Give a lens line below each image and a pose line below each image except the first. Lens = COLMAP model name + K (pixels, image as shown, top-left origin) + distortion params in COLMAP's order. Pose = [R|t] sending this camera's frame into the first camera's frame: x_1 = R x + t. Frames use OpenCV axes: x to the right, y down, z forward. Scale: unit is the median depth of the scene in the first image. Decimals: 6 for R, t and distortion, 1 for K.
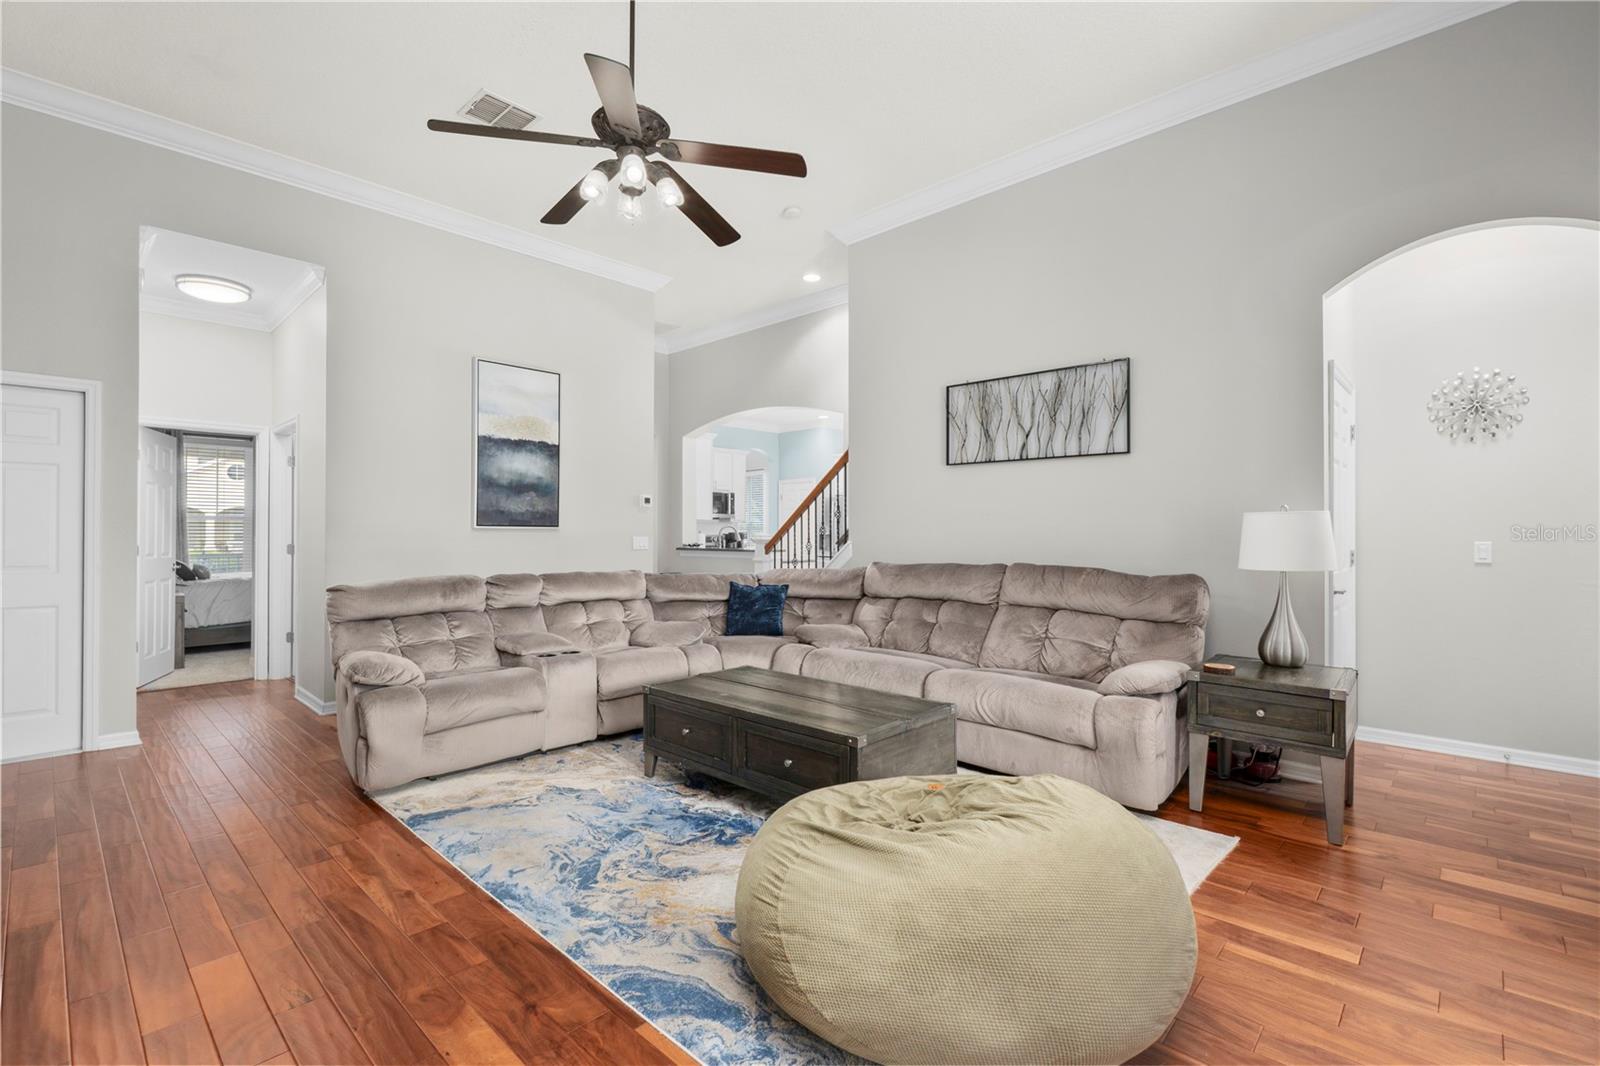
lens RADIAL K [[714.0, 0, 804.8], [0, 714.0, 529.5], [0, 0, 1]] dist [0.014478, -0.012650]
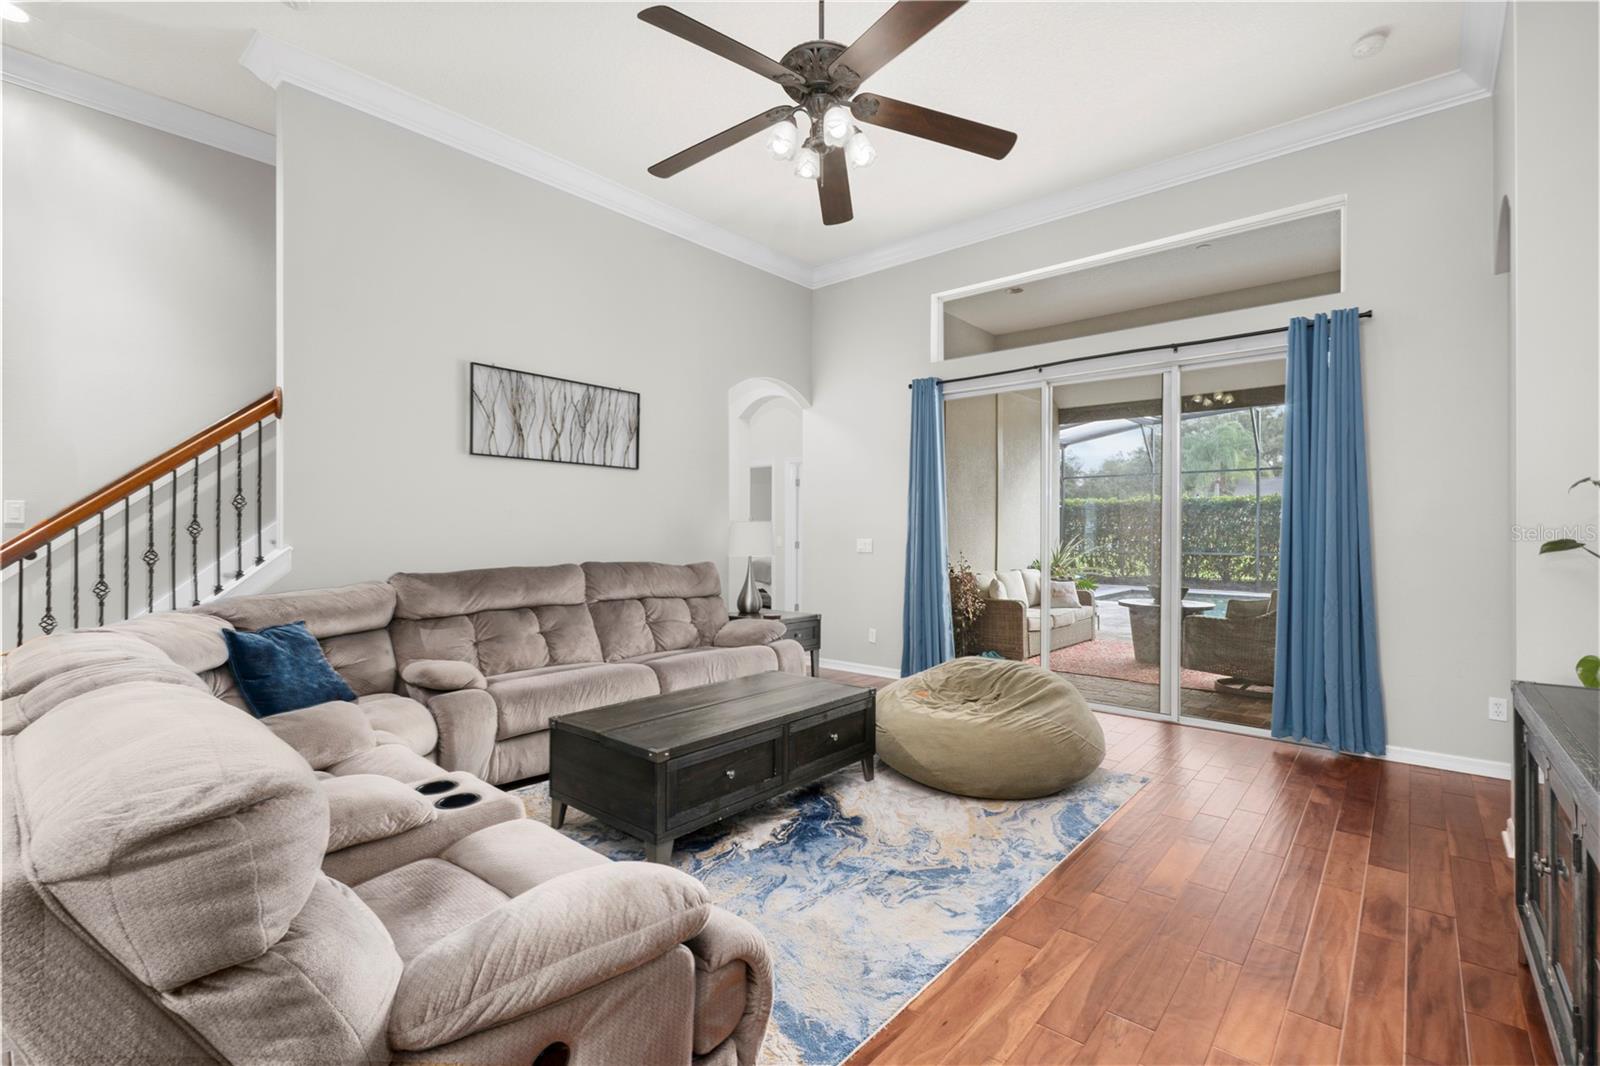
lens RADIAL K [[714.0, 0, 804.8], [0, 714.0, 529.5], [0, 0, 1]] dist [0.014478, -0.012650]
pose [[-0.044759, 0.002330, 0.998995, -1.093738], [-0.007065, 0.999972, -0.002649, -0.001364], [-0.998973, -0.007176, -0.044741, 1.036982]]
